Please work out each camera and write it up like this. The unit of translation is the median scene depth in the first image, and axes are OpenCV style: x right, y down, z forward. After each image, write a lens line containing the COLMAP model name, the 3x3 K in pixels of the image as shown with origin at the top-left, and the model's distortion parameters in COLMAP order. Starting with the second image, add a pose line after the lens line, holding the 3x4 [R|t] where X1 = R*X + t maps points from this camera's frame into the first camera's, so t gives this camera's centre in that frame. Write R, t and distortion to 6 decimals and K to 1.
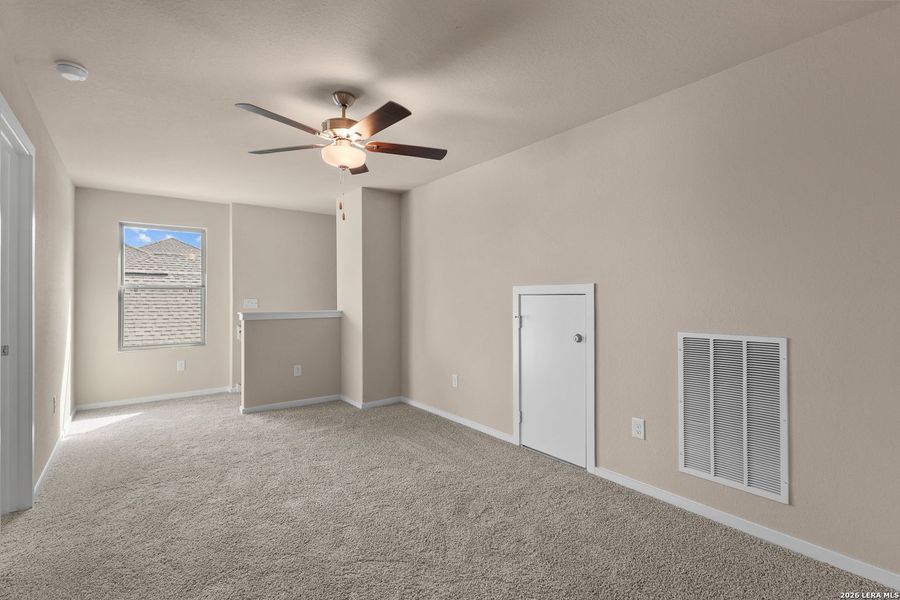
lens RADIAL K [[415.5, 0, 448.2], [0, 415.5, 298.6], [0, 0, 1]] dist [0.002948, -0.000026]
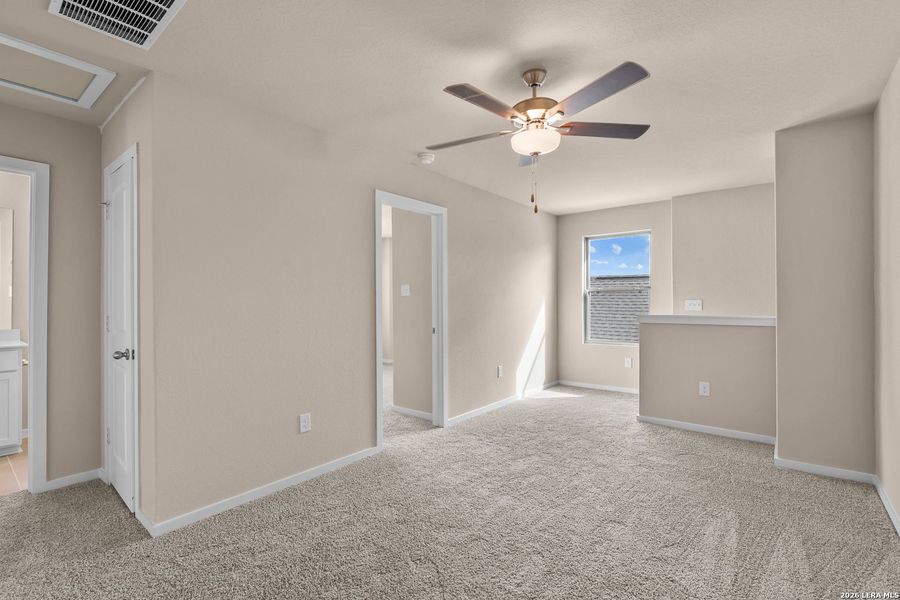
lens RADIAL K [[415.5, 0, 444.2], [0, 415.5, 301.6], [0, 0, 1]] dist [0.002948, -0.000026]
pose [[0.226835, 0.000084, -0.973933, 0.357068], [0.006579, 0.999977, 0.001619, -0.000727], [0.973911, -0.006774, 0.226829, 0.374785]]
